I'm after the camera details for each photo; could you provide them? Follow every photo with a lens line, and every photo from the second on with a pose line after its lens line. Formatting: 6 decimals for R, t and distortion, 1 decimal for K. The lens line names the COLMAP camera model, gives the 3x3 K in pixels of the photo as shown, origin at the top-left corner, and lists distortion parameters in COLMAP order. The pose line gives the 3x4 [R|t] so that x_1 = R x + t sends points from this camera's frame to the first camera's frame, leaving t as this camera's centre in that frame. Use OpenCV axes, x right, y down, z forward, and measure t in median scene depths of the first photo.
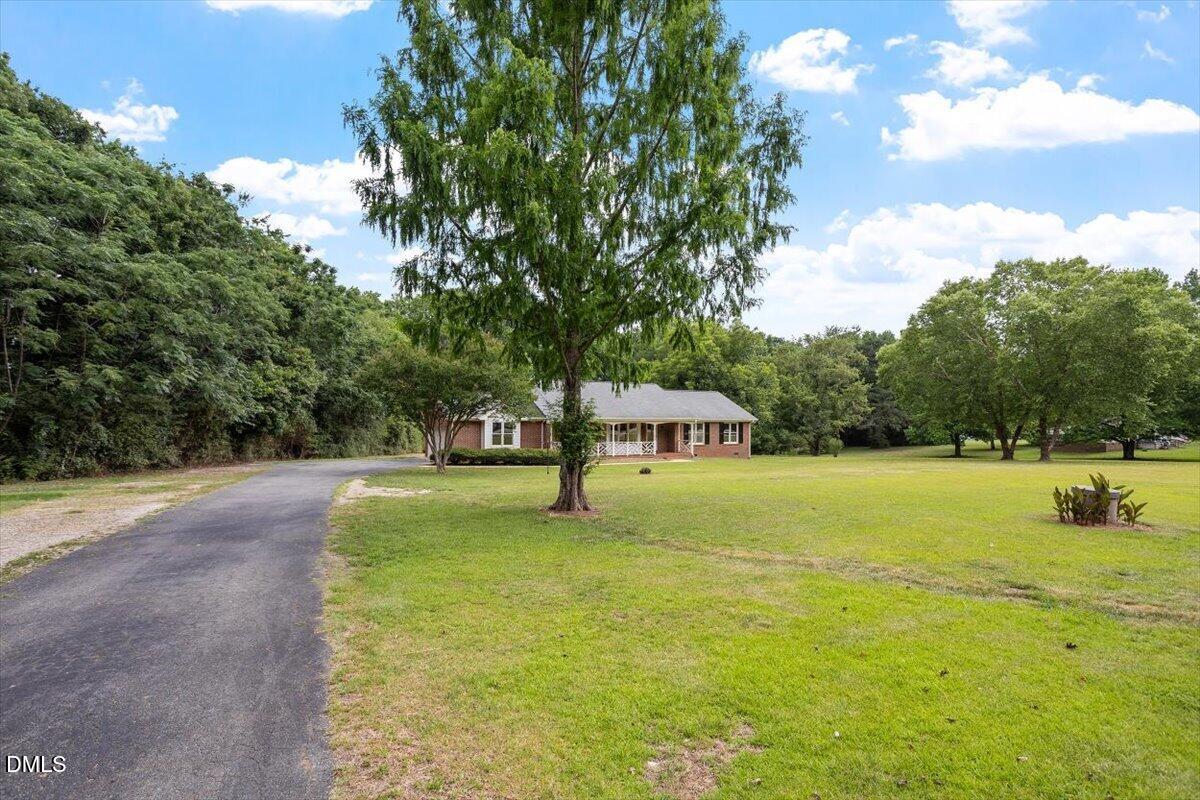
lens RADIAL K [[589.9, 0, 598.5], [0, 589.9, 374.2], [0, 0, 1]] dist [-0.051118, 0.030263]
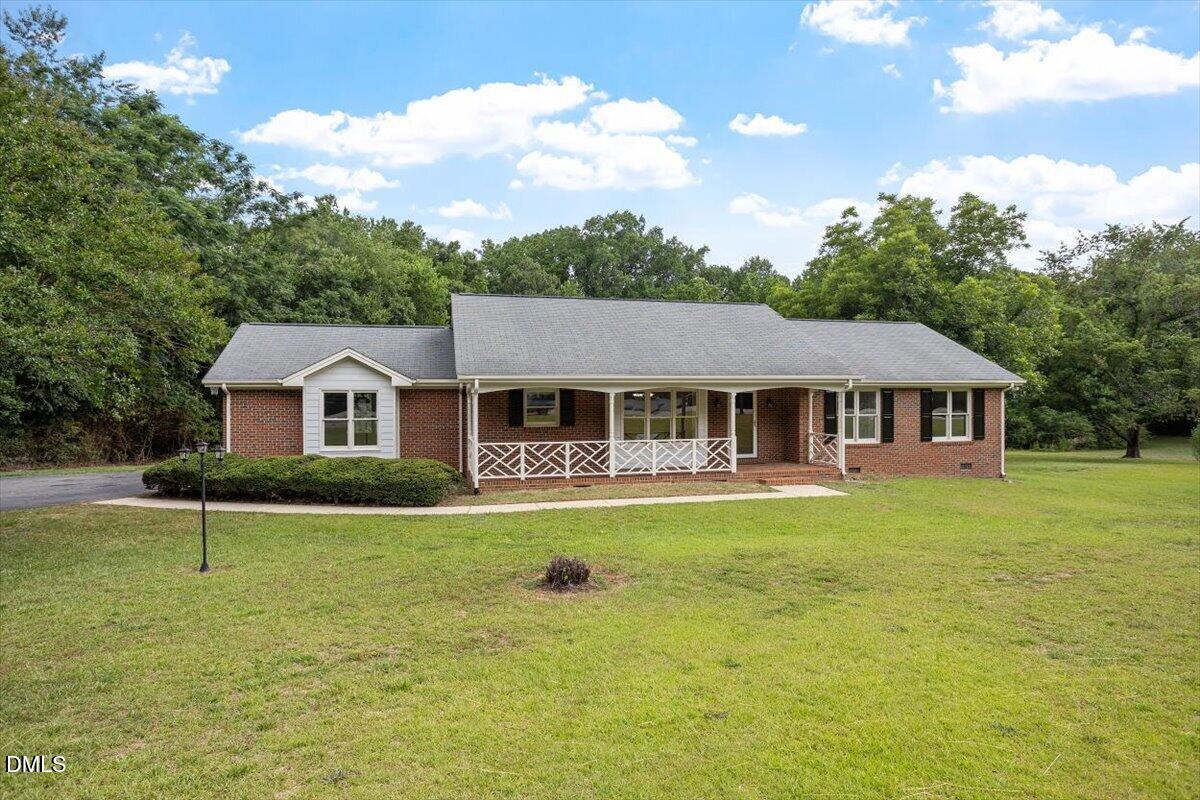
lens RADIAL K [[667.0, 0, 592.2], [0, 667.0, 398.6], [0, 0, 1]] dist [-0.045312, 0.036070]
pose [[0.961158, -0.011756, -0.275748, 0.117904], [0.032263, 0.997029, 0.069950, 0.051248], [0.274106, -0.076130, 0.958682, 0.520494]]
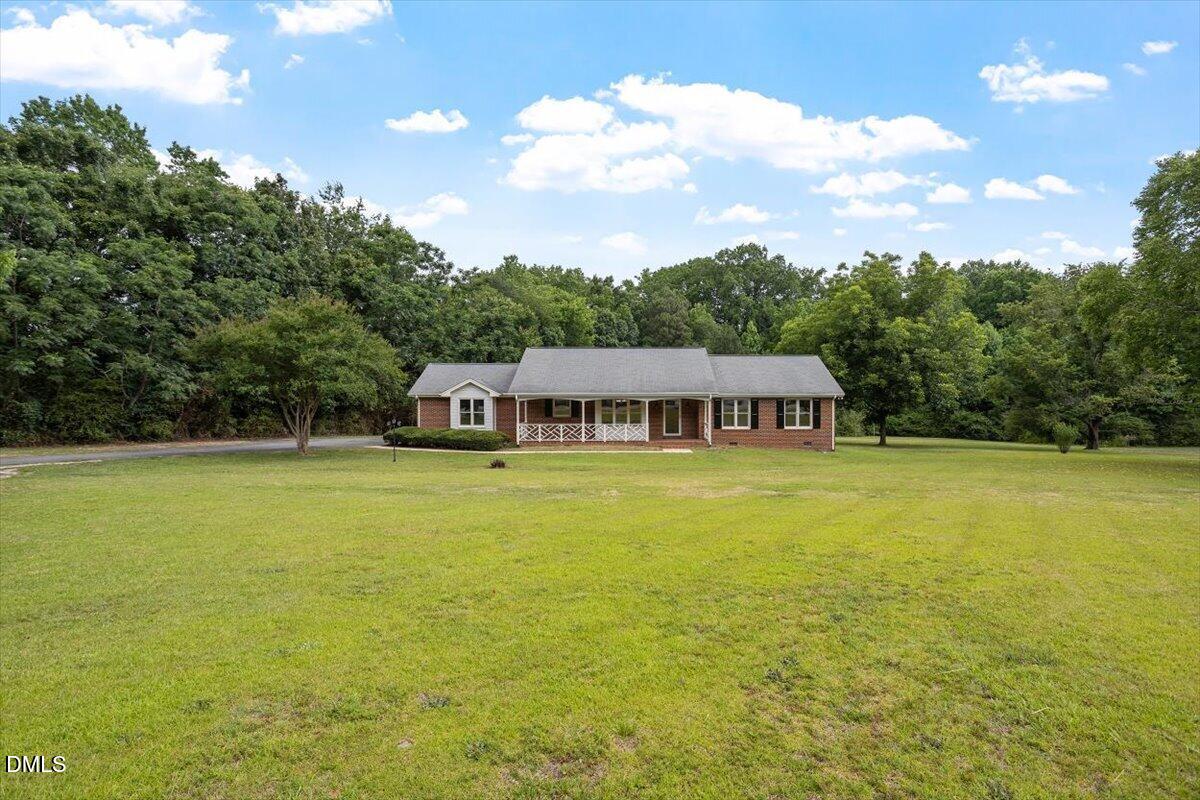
lens RADIAL K [[600.6, 0, 629.4], [0, 600.6, 397.0], [0, 0, 1]] dist [-0.038771, 0.019128]
pose [[0.869814, -0.005188, -0.493353, 0.423212], [0.043339, 0.996883, 0.065927, 0.025795], [0.491473, -0.078726, 0.867327, 0.299915]]
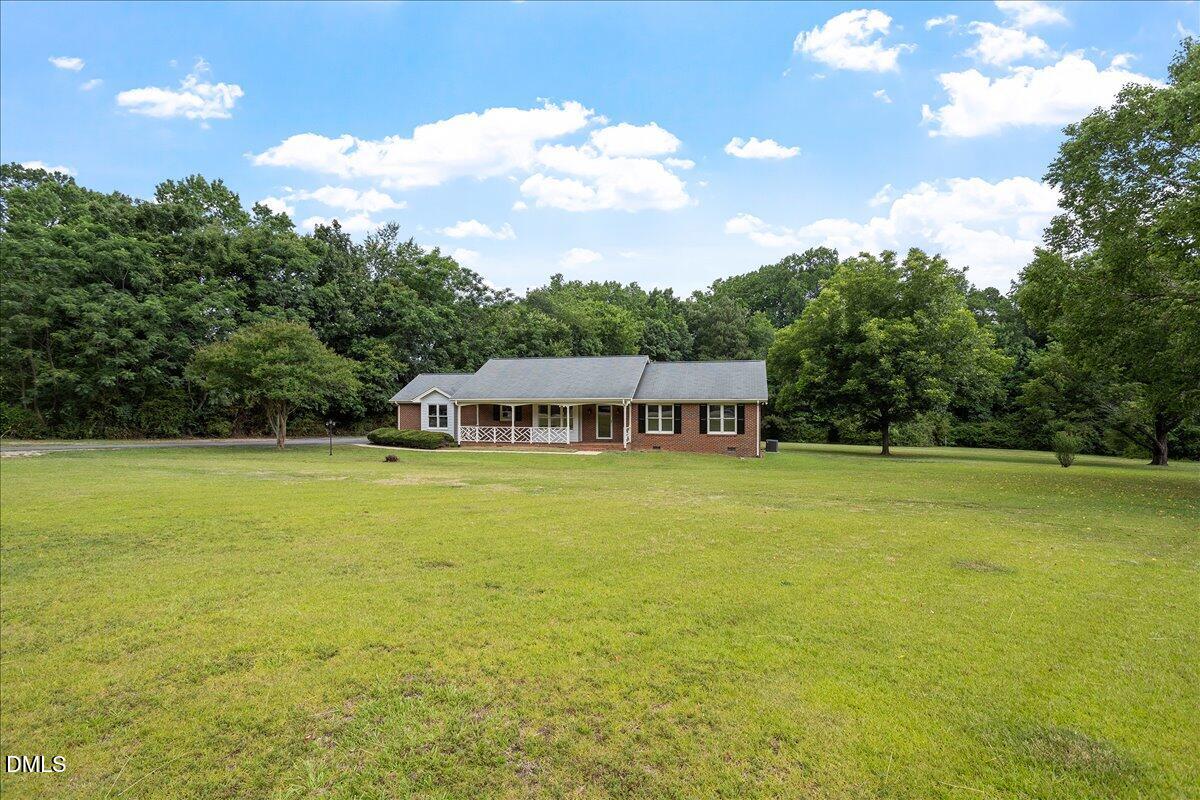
lens RADIAL K [[582.5, 0, 596.4], [0, 582.5, 390.4], [0, 0, 1]] dist [-0.048875, 0.029264]
pose [[0.714887, -0.023639, -0.698840, 0.635556], [0.058531, 0.997944, 0.026119, 0.041101], [0.696786, -0.059576, 0.714801, 0.423290]]
